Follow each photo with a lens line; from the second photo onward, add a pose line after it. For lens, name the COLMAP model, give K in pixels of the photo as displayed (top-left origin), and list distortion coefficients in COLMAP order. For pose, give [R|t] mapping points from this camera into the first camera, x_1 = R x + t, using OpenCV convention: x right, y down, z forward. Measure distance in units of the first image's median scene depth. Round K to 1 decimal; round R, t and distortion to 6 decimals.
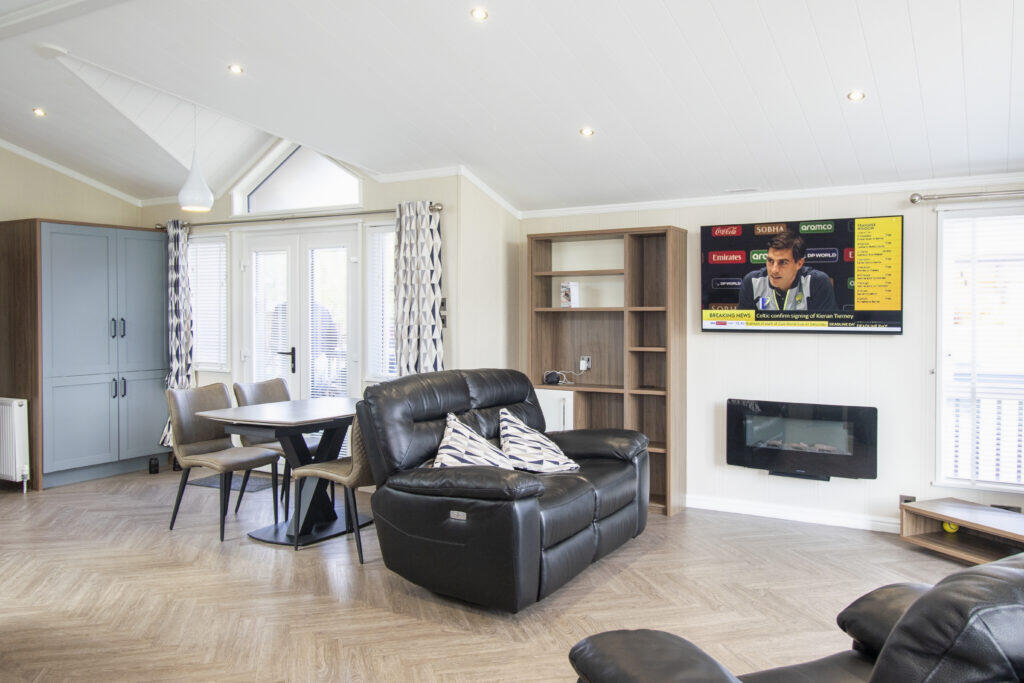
lens RADIAL K [[799.6, 0, 516.1], [0, 799.6, 325.5], [0, 0, 1]] dist [0.016862, -0.006143]
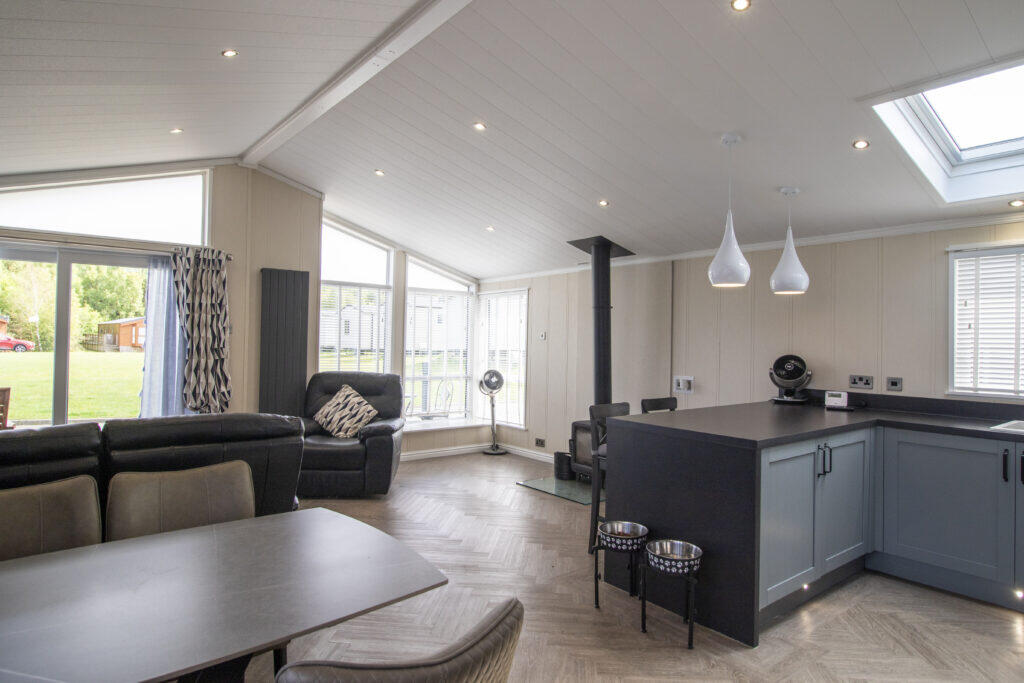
lens RADIAL K [[595.2, 0, 520.0], [0, 595.2, 326.2], [0, 0, 1]] dist [0.007621, -0.007364]
pose [[-0.936387, -0.004563, 0.350940, -0.476594], [-0.008539, 0.999916, -0.009784, -0.017223], [-0.350866, -0.012158, -0.936347, 1.119773]]
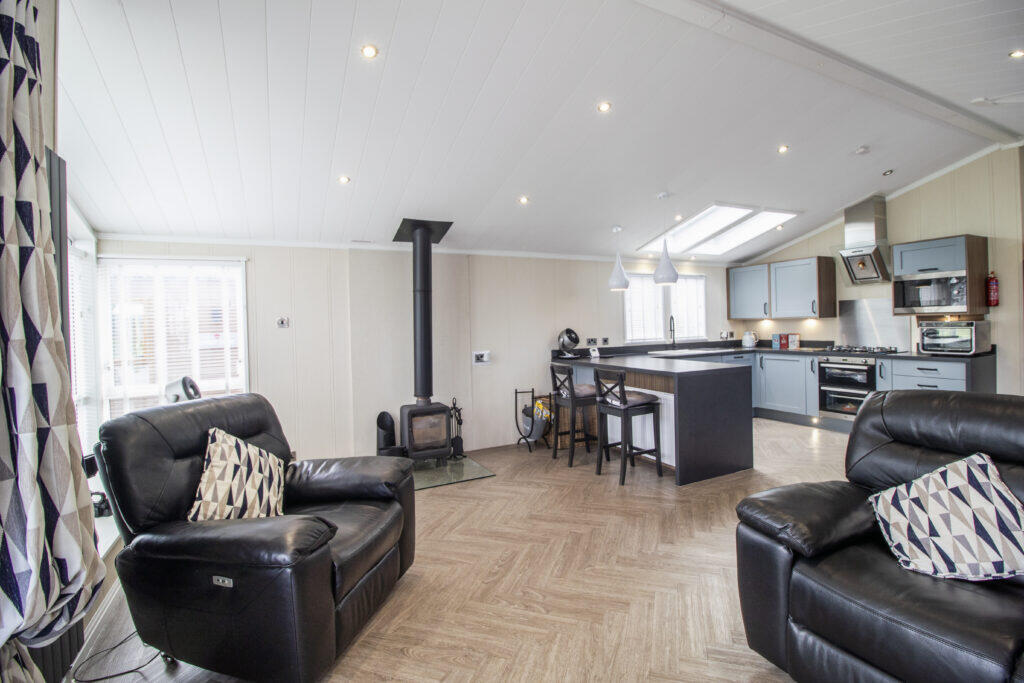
lens RADIAL K [[470.3, 0, 523.2], [0, 470.3, 326.1], [0, 0, 1]] dist [0.004093, -0.013686]
pose [[-0.530305, 0.020327, -0.847563, 0.363919], [0.012660, 0.999791, 0.016056, -0.011655], [0.847712, -0.002216, -0.530452, 0.684030]]
